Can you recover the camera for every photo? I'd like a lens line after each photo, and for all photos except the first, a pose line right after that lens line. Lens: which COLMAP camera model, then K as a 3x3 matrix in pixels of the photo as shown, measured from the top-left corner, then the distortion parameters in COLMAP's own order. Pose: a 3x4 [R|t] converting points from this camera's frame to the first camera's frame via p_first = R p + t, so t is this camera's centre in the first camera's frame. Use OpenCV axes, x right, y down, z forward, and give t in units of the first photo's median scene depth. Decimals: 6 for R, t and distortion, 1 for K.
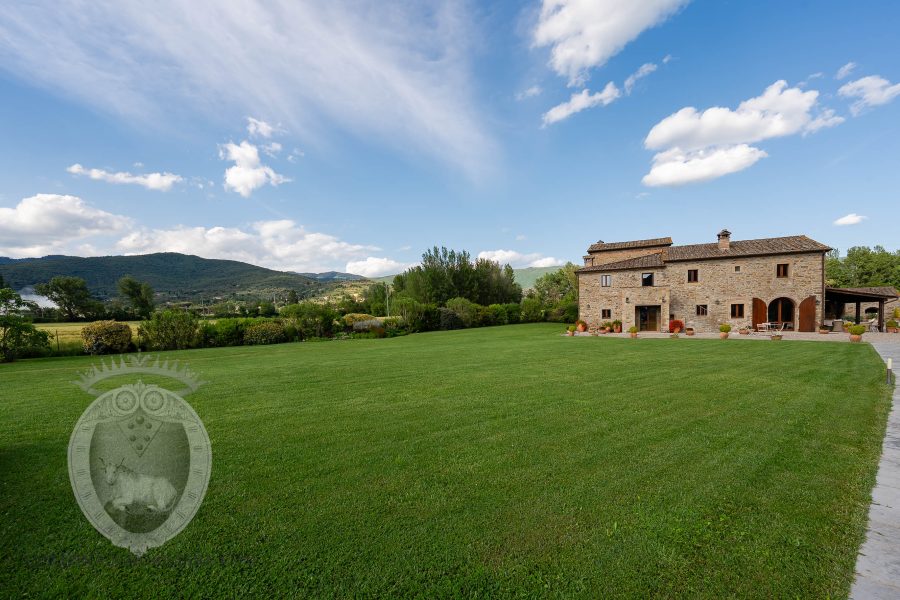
lens RADIAL K [[380.8, 0, 440.7], [0, 380.8, 326.4], [0, 0, 1]] dist [-0.006678, -0.000508]
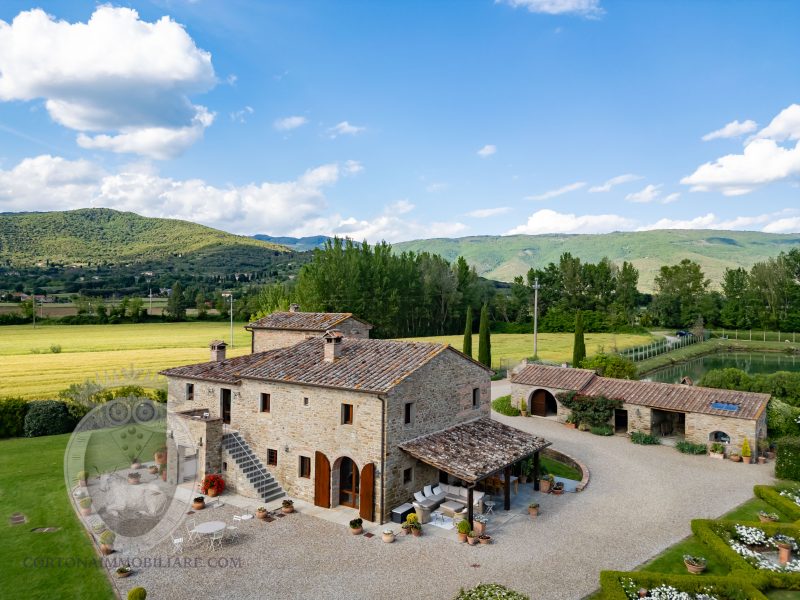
lens RADIAL K [[560.3, 0, 402.0], [0, 560.3, 279.6], [0, 0, 1]] dist [0.060543, -0.051002]
pose [[0.991170, 0.020974, -0.130931, 1.053066], [-0.029679, 0.997451, -0.064895, -0.298002], [0.129236, 0.068208, 0.989265, 0.050388]]
